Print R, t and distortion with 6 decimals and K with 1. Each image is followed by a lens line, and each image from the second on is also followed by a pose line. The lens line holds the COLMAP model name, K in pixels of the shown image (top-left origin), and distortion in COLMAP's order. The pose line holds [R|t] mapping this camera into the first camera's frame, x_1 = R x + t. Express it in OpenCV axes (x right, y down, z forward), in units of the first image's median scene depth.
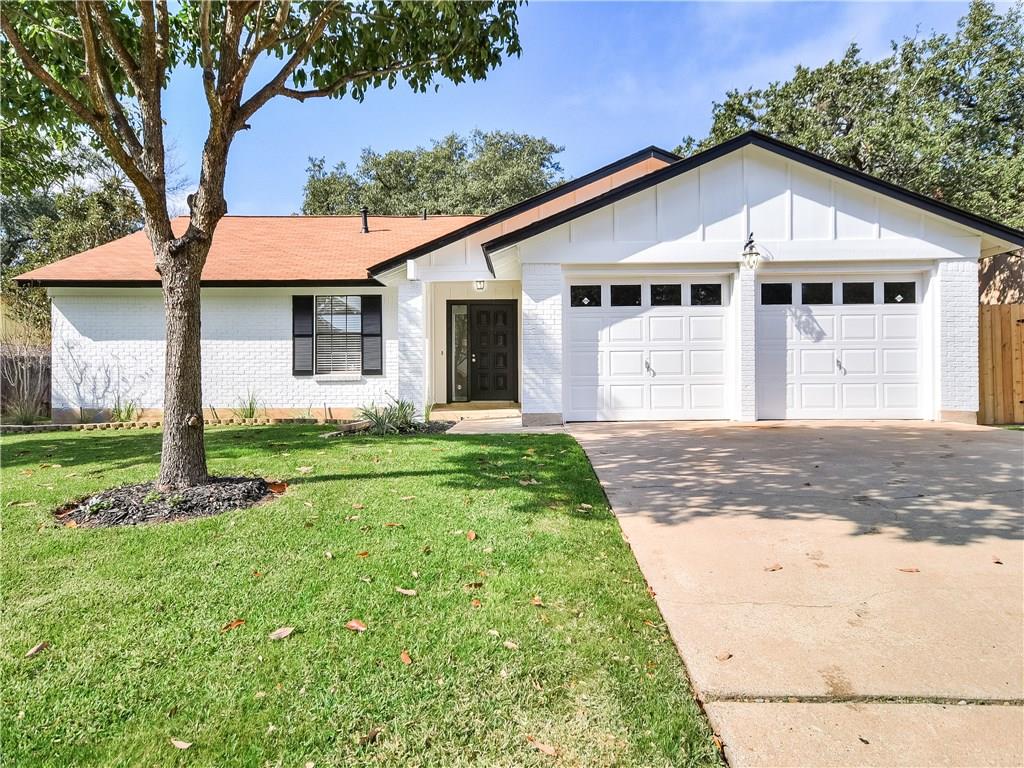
lens RADIAL K [[648.9, 0, 505.2], [0, 648.9, 361.3], [0, 0, 1]] dist [0.022141, 0.002855]
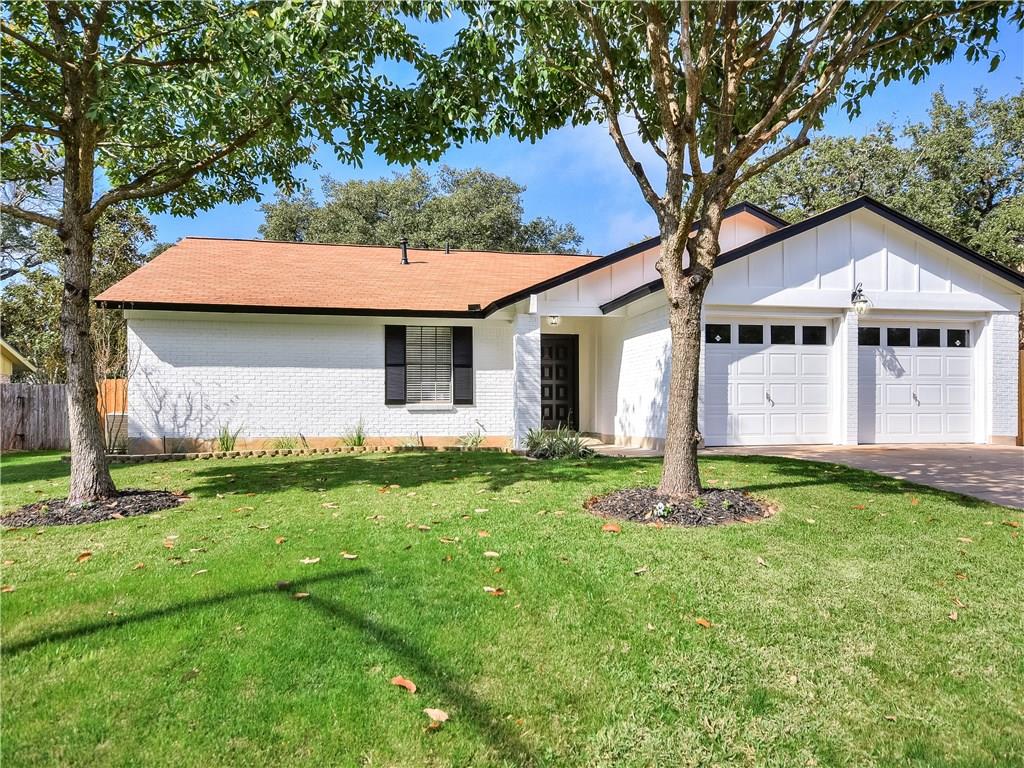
lens RADIAL K [[634.5, 0, 507.7], [0, 634.5, 393.4], [0, 0, 1]] dist [0.007681, -0.004444]
pose [[0.983364, 0.008309, 0.181456, -0.366205], [-0.008583, 0.999963, 0.000722, 0.003072], [-0.181443, -0.002268, 0.983399, -0.003712]]
